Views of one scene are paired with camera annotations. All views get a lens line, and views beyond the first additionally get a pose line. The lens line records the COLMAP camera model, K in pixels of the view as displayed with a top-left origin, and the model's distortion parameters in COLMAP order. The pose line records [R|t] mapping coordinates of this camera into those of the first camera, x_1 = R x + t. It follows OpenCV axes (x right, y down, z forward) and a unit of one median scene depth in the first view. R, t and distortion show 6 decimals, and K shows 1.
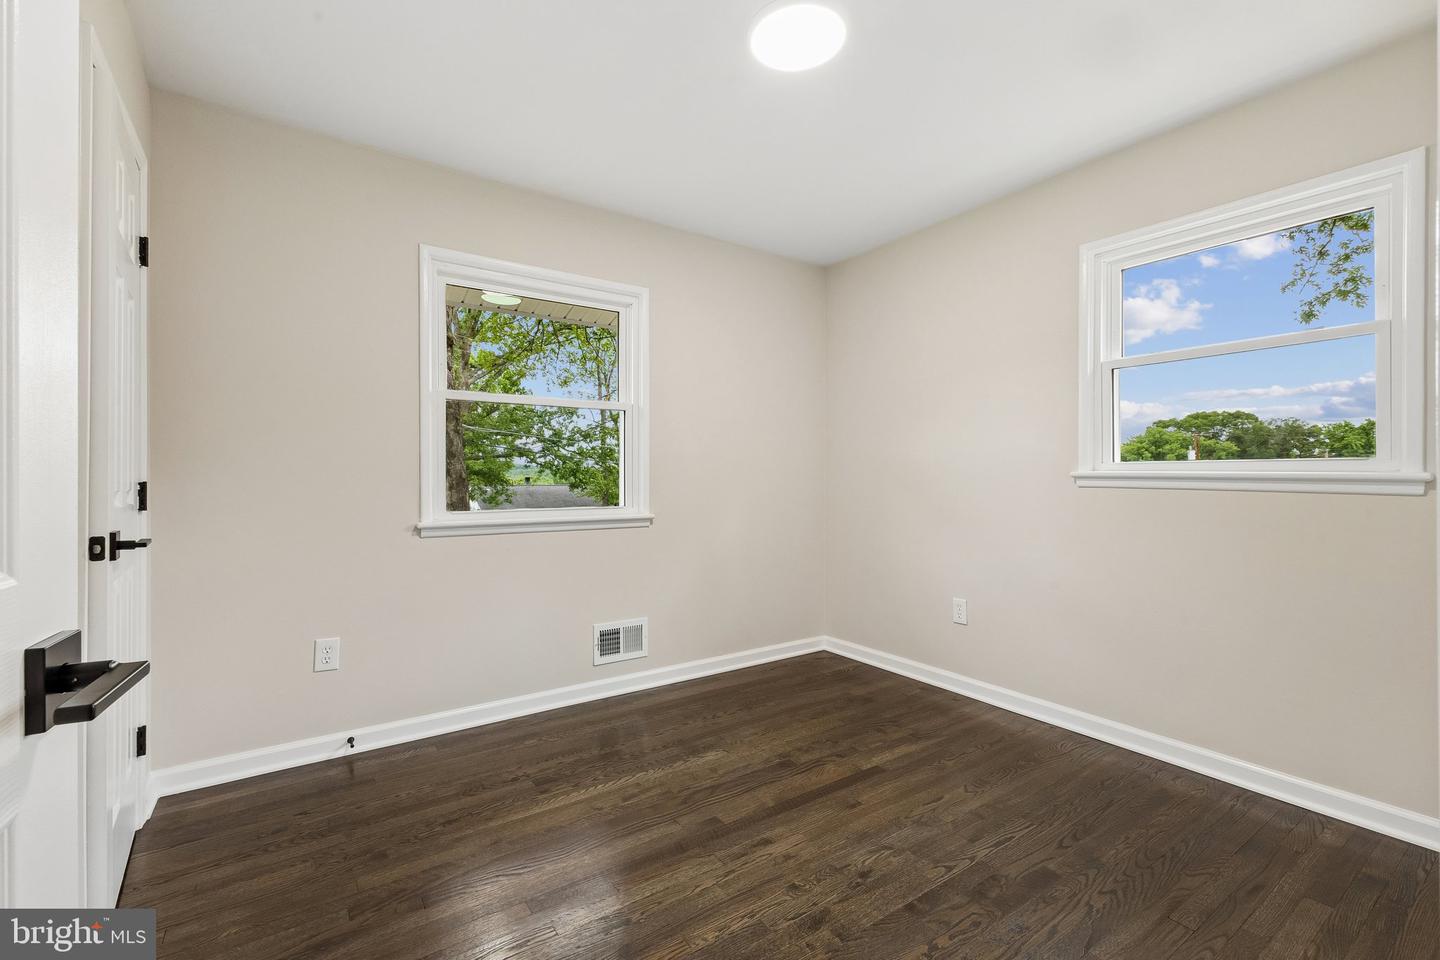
lens RADIAL K [[623.0, 0, 714.0], [0, 623.0, 473.8], [0, 0, 1]] dist [0.000614, -0.000002]
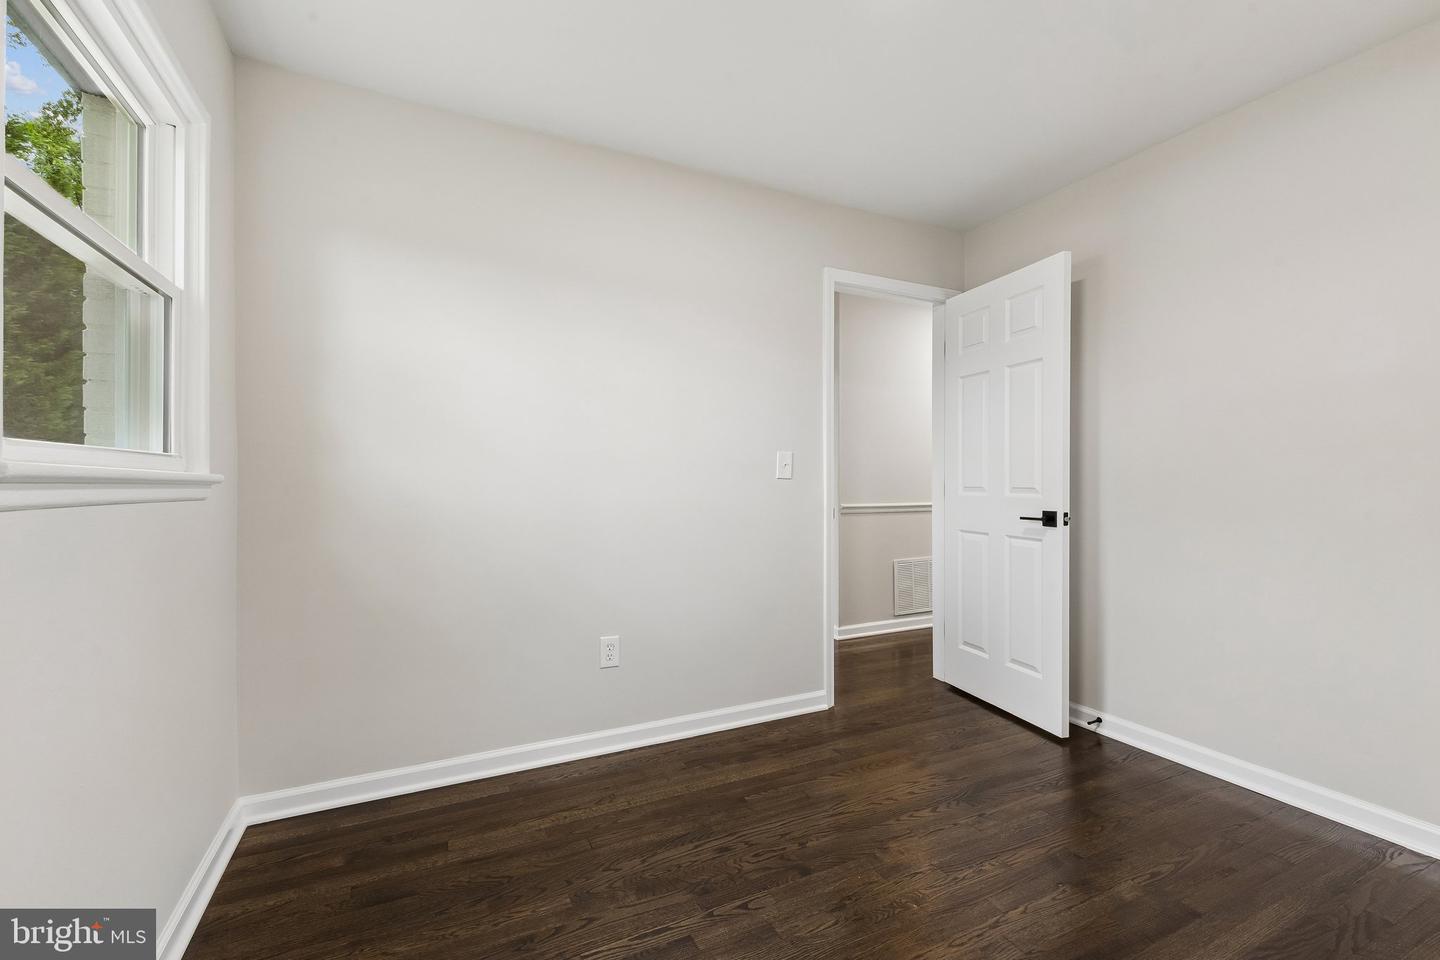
lens RADIAL K [[623.0, 0, 714.0], [0, 623.0, 473.8], [0, 0, 1]] dist [0.000614, -0.000002]
pose [[-0.989505, 0.003970, 0.144442, 0.307528], [0.002656, 0.999953, -0.009289, 0.005726], [-0.144472, -0.008808, -0.989470, 2.064705]]
